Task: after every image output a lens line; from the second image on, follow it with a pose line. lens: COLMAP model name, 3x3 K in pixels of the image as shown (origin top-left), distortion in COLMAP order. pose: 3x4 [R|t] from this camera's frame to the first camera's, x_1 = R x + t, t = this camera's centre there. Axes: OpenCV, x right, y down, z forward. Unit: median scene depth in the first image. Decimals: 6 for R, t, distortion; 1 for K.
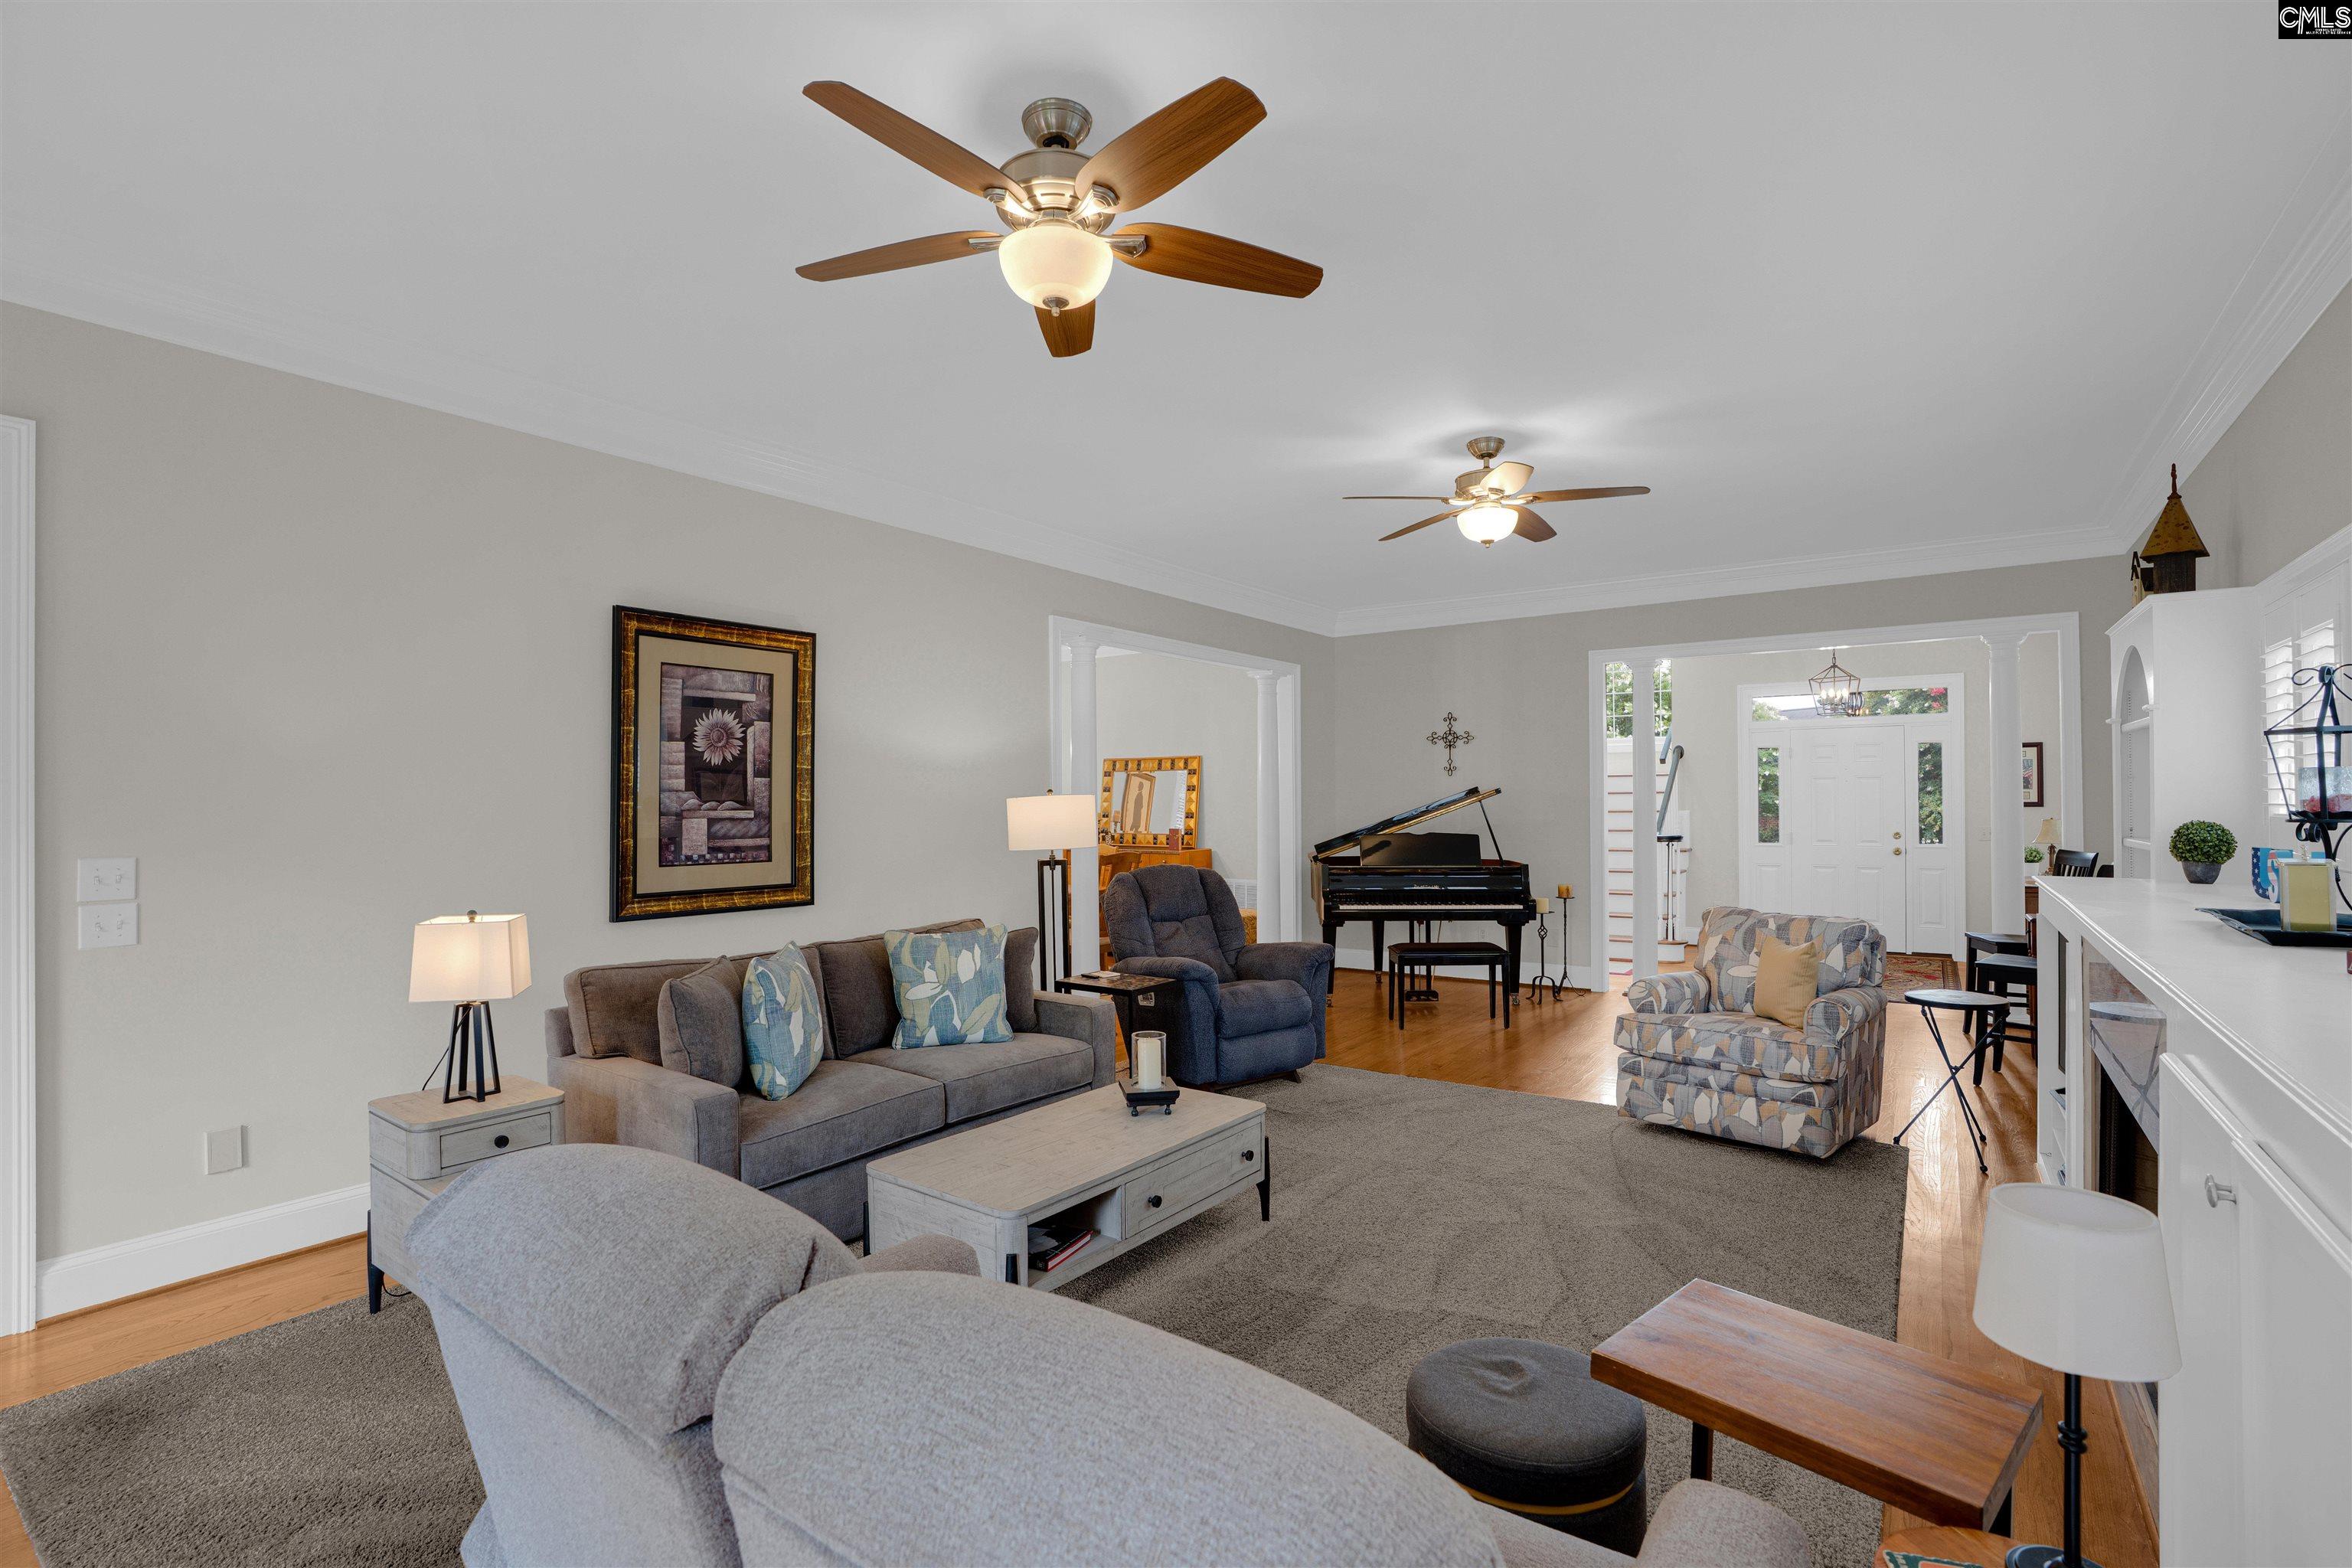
lens RADIAL K [[1072.2, 0, 1176.0], [0, 1072.2, 784.0], [0, 0, 1]] dist [-0.072763, 0.028736]
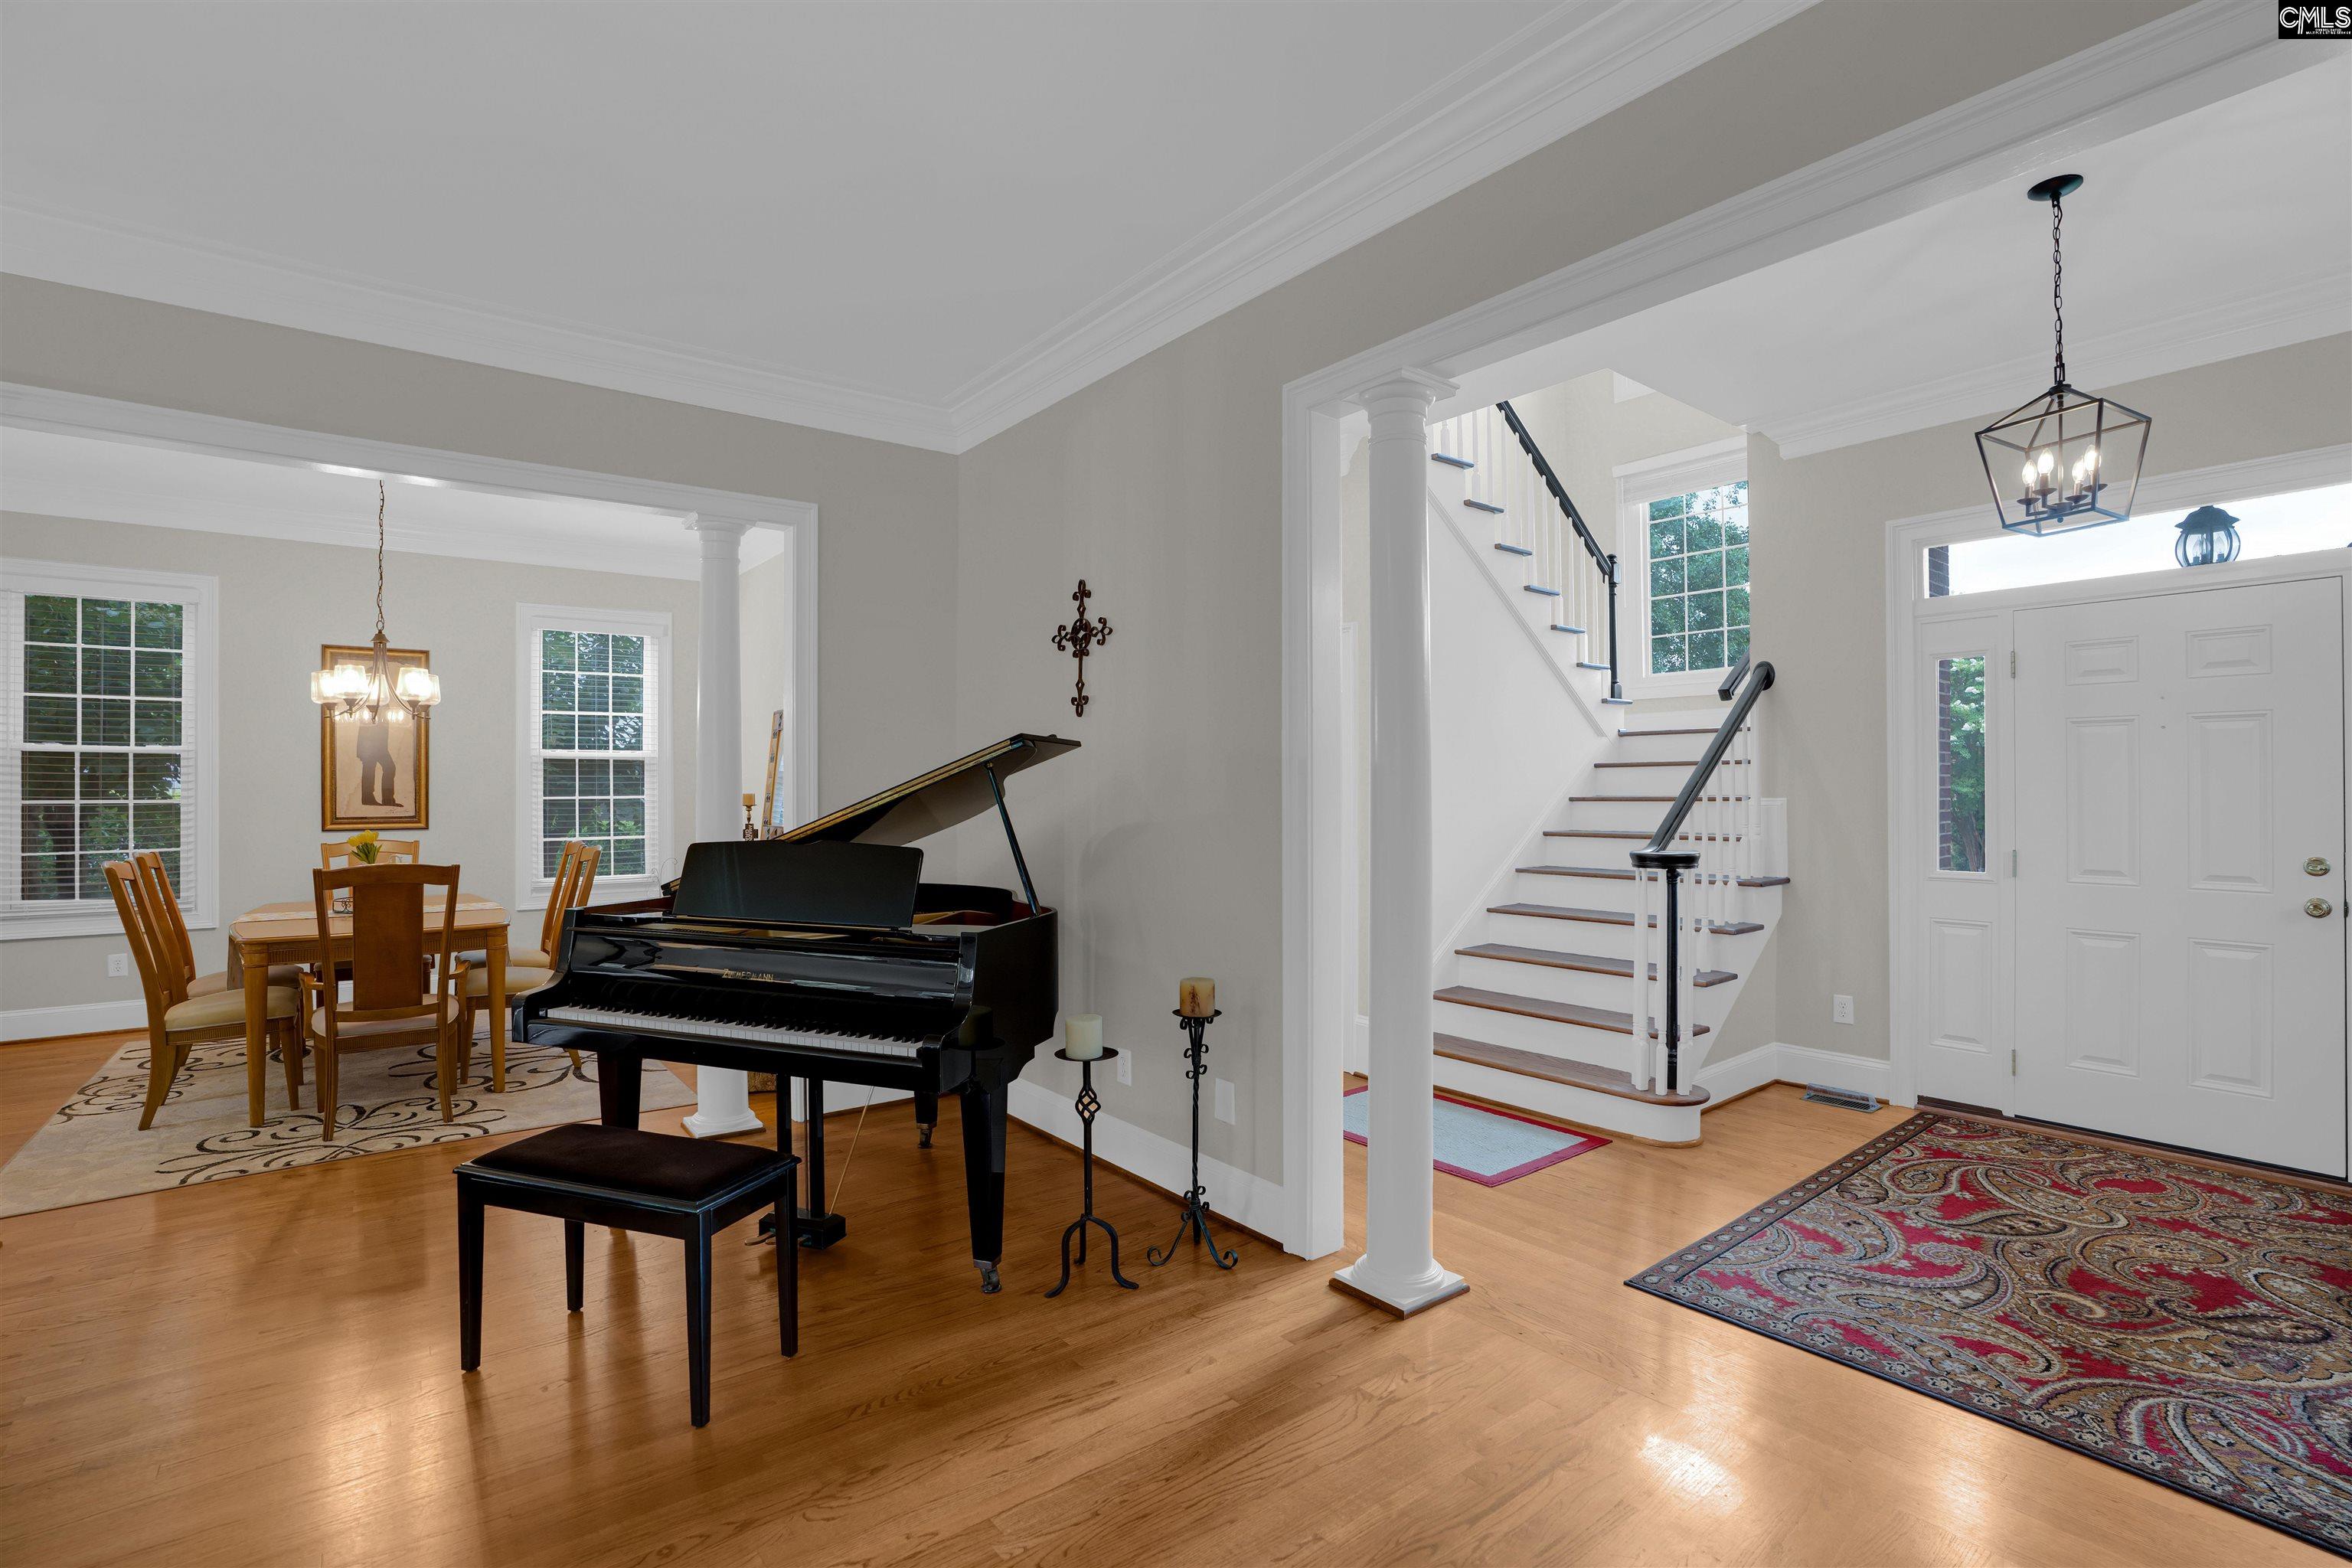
lens RADIAL K [[1072.2, 0, 1176.0], [0, 1072.2, 784.0], [0, 0, 1]] dist [-0.072763, 0.028736]
pose [[0.955124, 0.005159, -0.296163, 0.435711], [0.000215, 0.999836, 0.018108, 0.013778], [0.296208, -0.017359, 0.954966, 0.562343]]
